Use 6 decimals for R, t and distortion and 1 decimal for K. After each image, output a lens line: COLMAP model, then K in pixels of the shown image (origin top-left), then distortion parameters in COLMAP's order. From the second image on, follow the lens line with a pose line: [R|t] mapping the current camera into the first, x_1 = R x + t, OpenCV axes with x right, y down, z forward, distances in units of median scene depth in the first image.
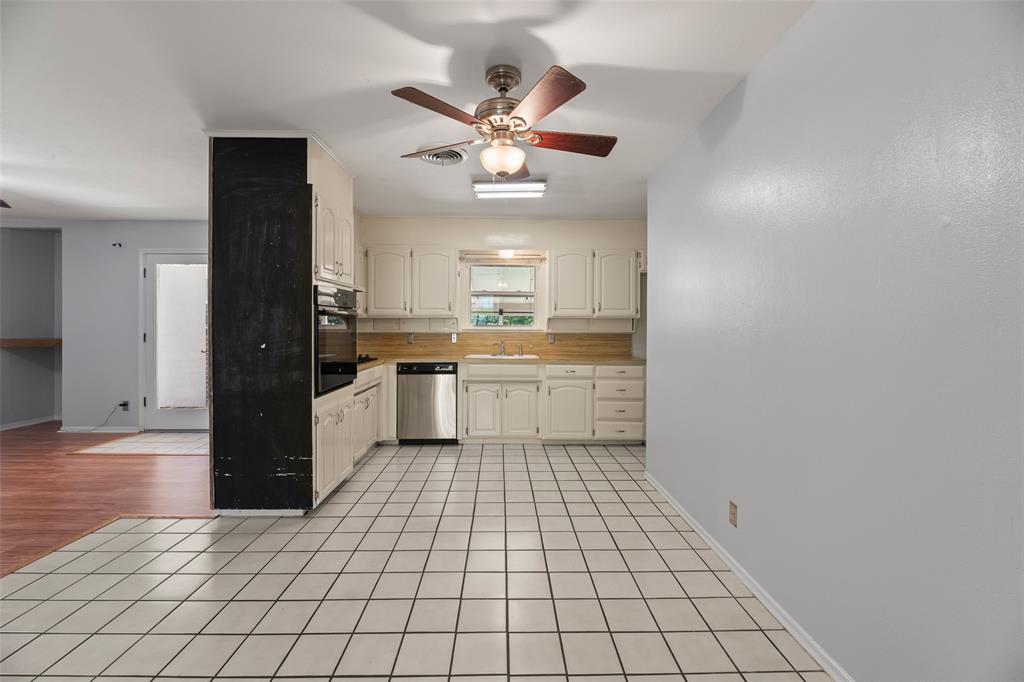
lens RADIAL K [[415.7, 0, 511.9], [0, 415.7, 328.4], [0, 0, 1]] dist [-0.010195, 0.000114]
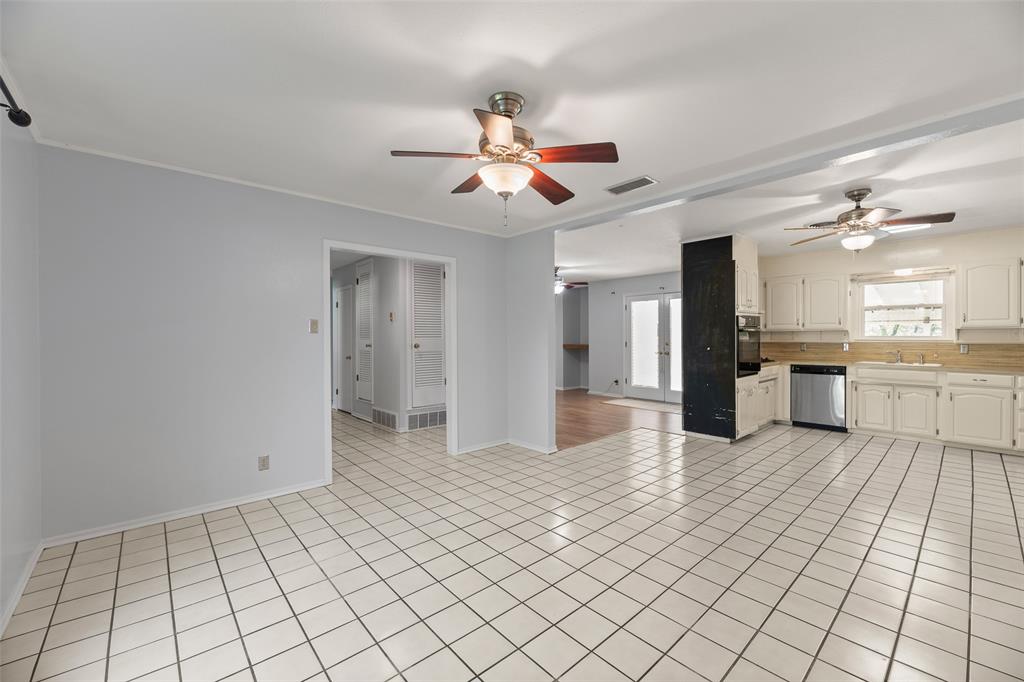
lens RADIAL K [[412.6, 0, 520.6], [0, 412.6, 340.1], [0, 0, 1]] dist [-0.001078, -0.004046]
pose [[0.654551, 0.000336, -0.756018, 0.153665], [0.002926, 0.999991, 0.002977, -0.003159], [0.756013, -0.004161, 0.654544, -0.515213]]
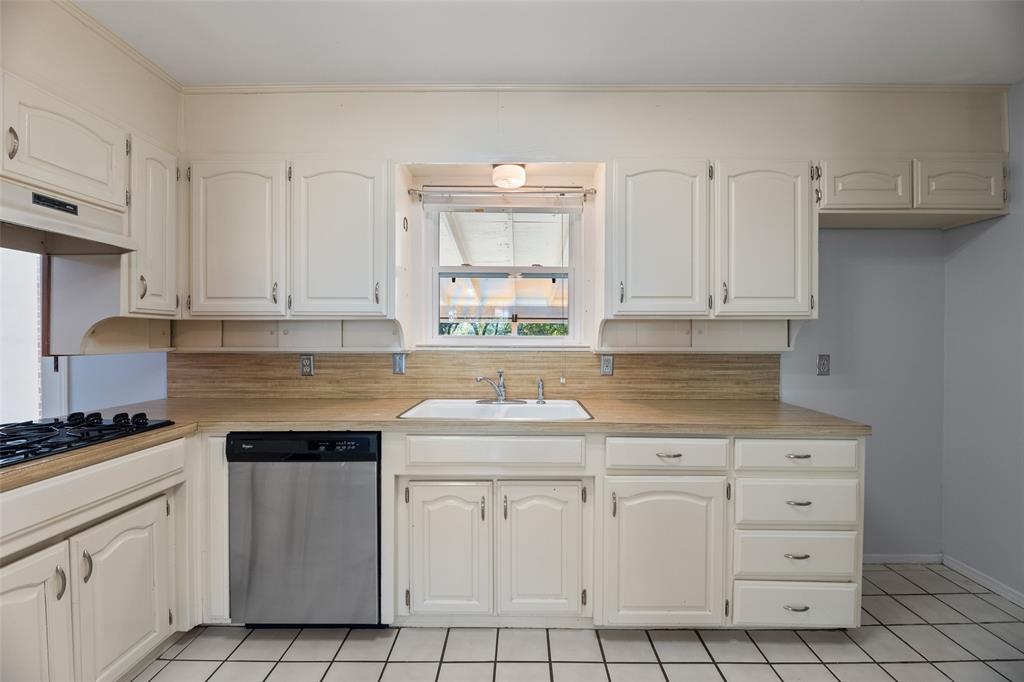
lens RADIAL K [[412.6, 0, 520.6], [0, 412.6, 340.1], [0, 0, 1]] dist [-0.001078, -0.004046]
pose [[0.999606, -0.001859, -0.028002, 0.012072], [0.001966, 0.999991, 0.003797, -0.005395], [0.027995, -0.003851, 0.999601, 0.574370]]
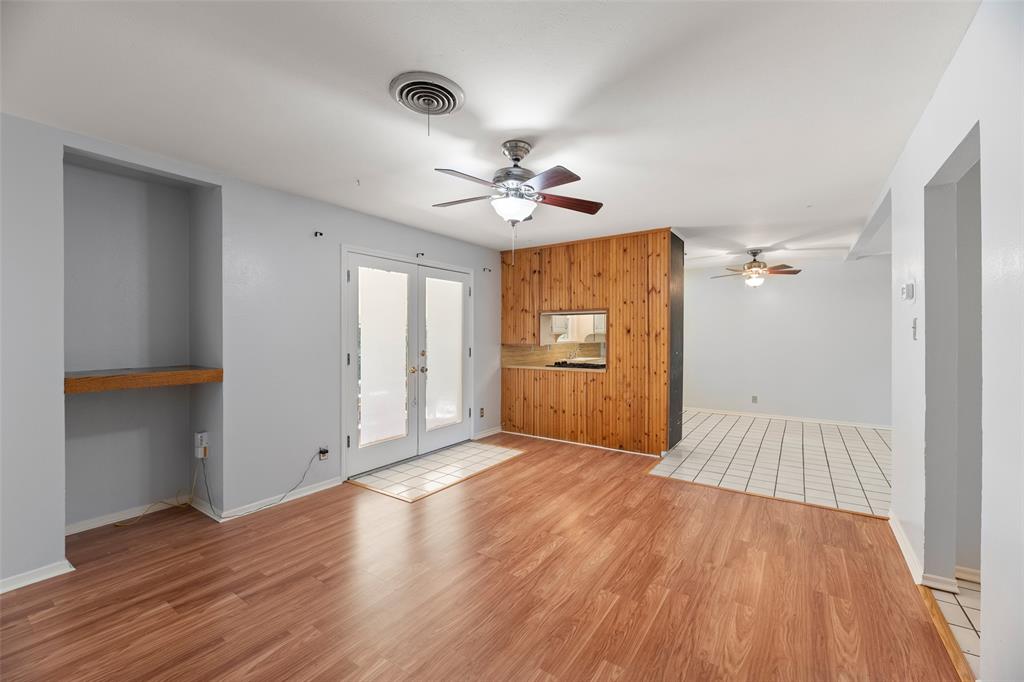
lens RADIAL K [[417.3, 0, 524.4], [0, 417.3, 333.2], [0, 0, 1]] dist [-0.009443, -0.000394]
pose [[0.577826, 0.001419, 0.816158, -1.405568], [0.006833, 0.999955, -0.006576, -0.020279], [-0.816131, 0.009376, 0.577791, 0.285239]]
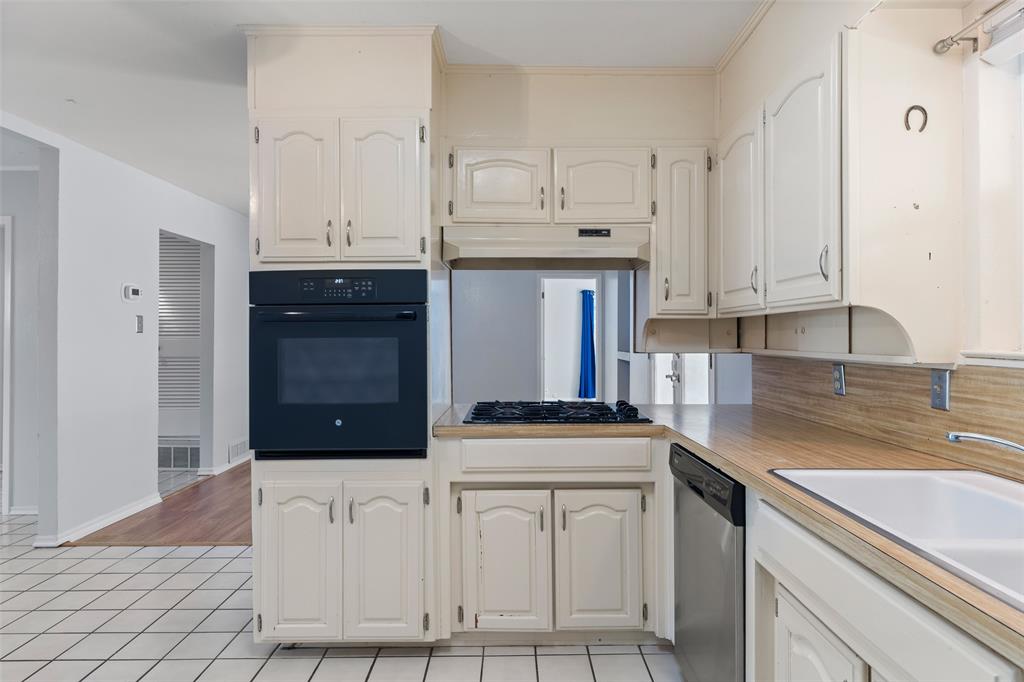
lens RADIAL K [[584.4, 0, 526.4], [0, 584.4, 333.6], [0, 0, 1]] dist [0.005226, 0.000451]
pose [[-0.012040, -0.009965, -0.999878, 0.216472], [-0.004970, 0.999939, -0.009906, -0.004601], [0.999915, 0.004850, -0.012089, 0.818217]]
